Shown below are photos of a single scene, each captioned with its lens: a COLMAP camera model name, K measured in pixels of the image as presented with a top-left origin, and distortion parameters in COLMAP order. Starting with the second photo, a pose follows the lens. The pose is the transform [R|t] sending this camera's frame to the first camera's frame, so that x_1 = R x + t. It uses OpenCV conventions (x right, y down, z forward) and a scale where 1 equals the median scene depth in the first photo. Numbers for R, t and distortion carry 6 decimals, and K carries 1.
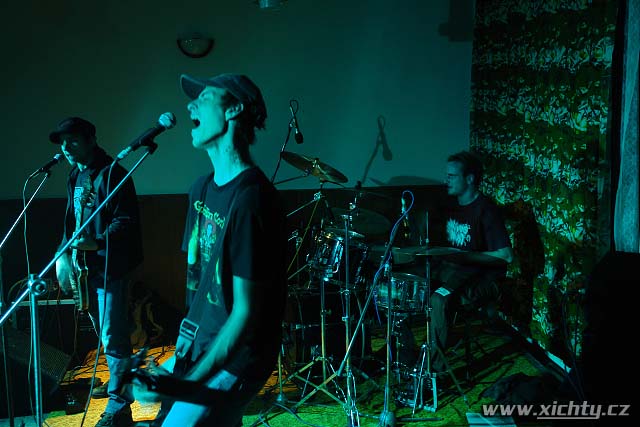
lens RADIAL K [[683.7, 0, 320.2], [0, 683.7, 201.4], [0, 0, 1]] dist [0.075098, 0.000695]
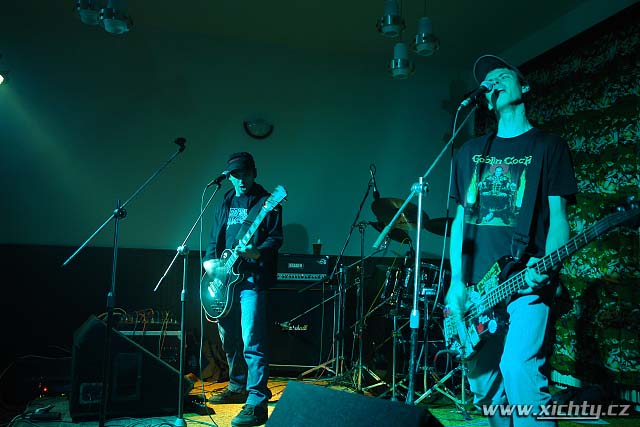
lens RADIAL K [[617.7, 0, 320.0], [0, 617.7, 213.5], [0, 0, 1]] dist [0.060234, 0.007439]
pose [[0.976678, 0.072881, 0.201963, -0.382144], [-0.027762, 0.975597, -0.217806, 0.200189], [-0.212908, 0.207119, 0.954867, -0.026604]]
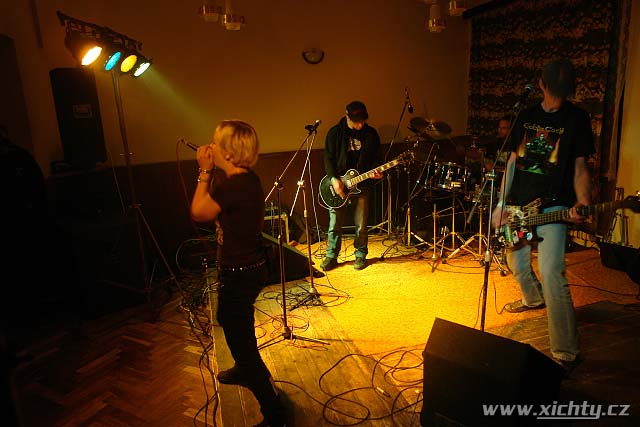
lens RADIAL K [[428.2, 0, 322.0], [0, 428.2, 221.9], [0, 0, 1]] dist [-0.049421, 0.004373]
pose [[0.976110, -0.082994, 0.200803, -0.528948], [0.056031, 0.989065, 0.136419, 0.026740], [-0.209929, -0.121908, 0.970087, -0.012550]]
